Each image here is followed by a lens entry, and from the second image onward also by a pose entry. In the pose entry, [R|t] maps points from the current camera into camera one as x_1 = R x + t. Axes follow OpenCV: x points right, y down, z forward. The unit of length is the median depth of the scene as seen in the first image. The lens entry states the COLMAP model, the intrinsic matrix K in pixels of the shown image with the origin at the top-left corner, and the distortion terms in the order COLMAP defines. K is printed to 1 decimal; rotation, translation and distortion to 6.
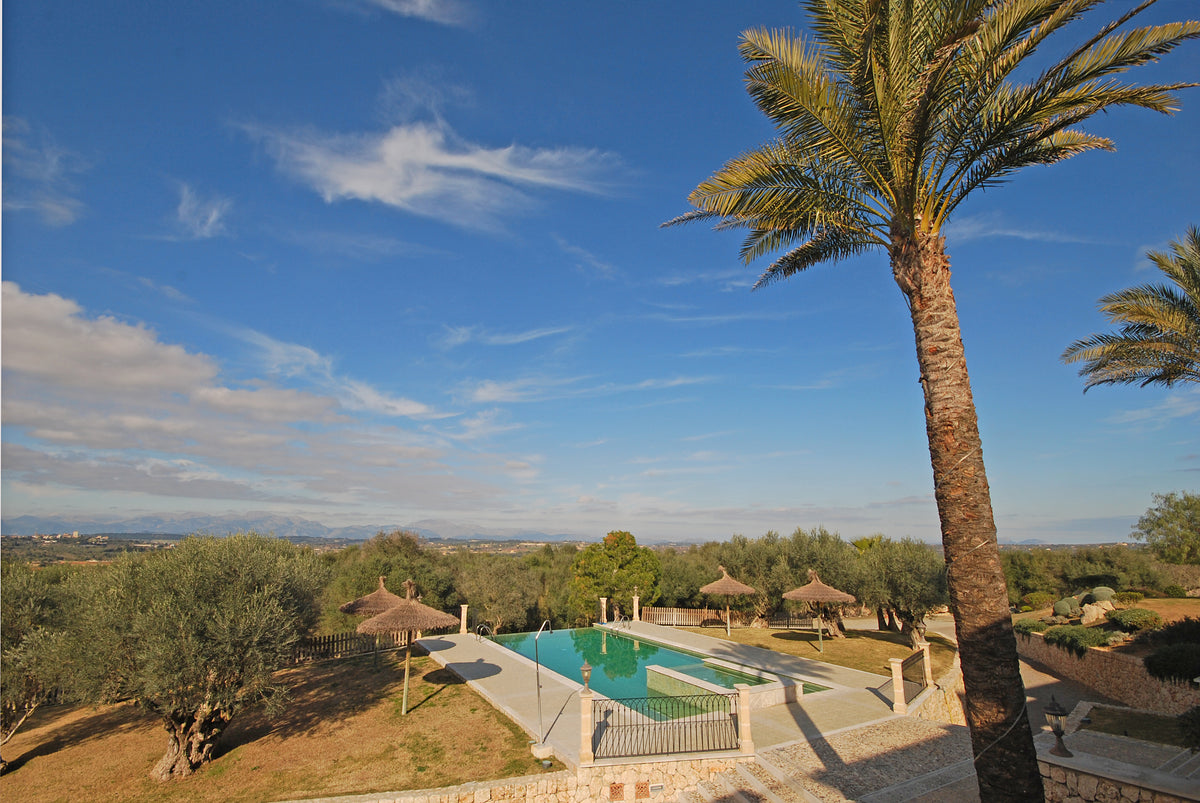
lens RADIAL K [[583.0, 0, 597.0], [0, 583.0, 395.6], [0, 0, 1]] dist [0.000446, -0.001121]
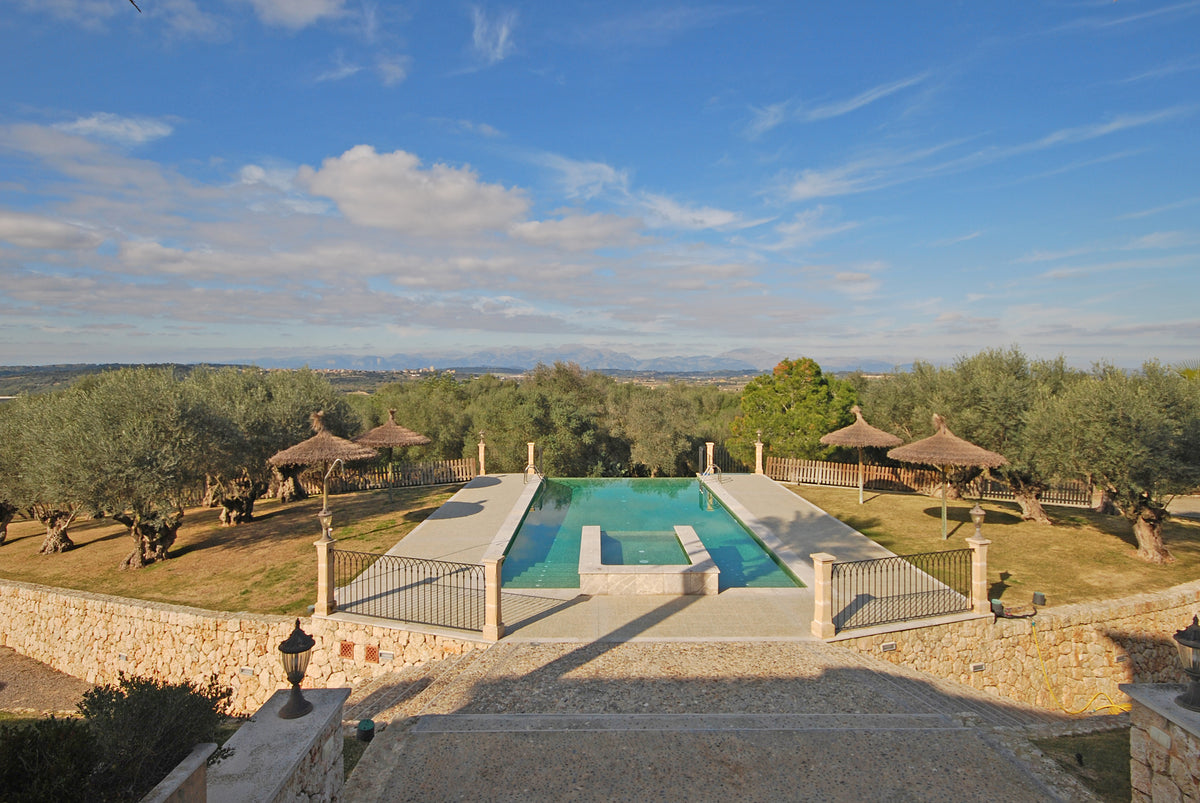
lens RADIAL K [[706.8, 0, 597.6], [0, 706.8, 355.8], [0, 0, 1]] dist [0.007369, -0.002615]
pose [[0.855503, -0.017242, -0.517510, 0.089084], [0.129769, 0.974689, 0.182050, 0.010320], [0.501272, -0.222901, 0.836087, 0.039002]]
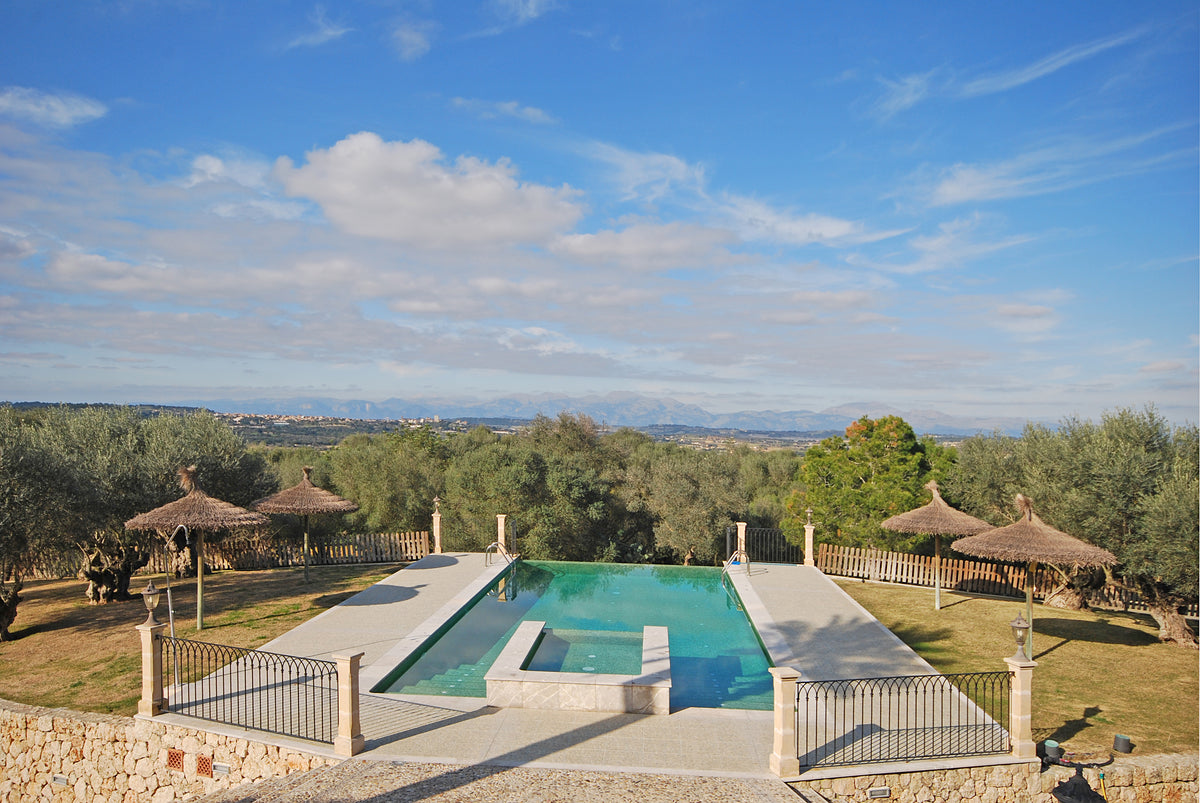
lens RADIAL K [[911.7, 0, 622.9], [0, 911.7, 444.6], [0, 0, 1]] dist [0.019971, 0.005959]
pose [[0.812926, 0.026229, -0.581777, 0.109038], [0.120515, 0.969785, 0.212118, 0.013401], [0.569762, -0.242549, 0.785202, 0.051401]]
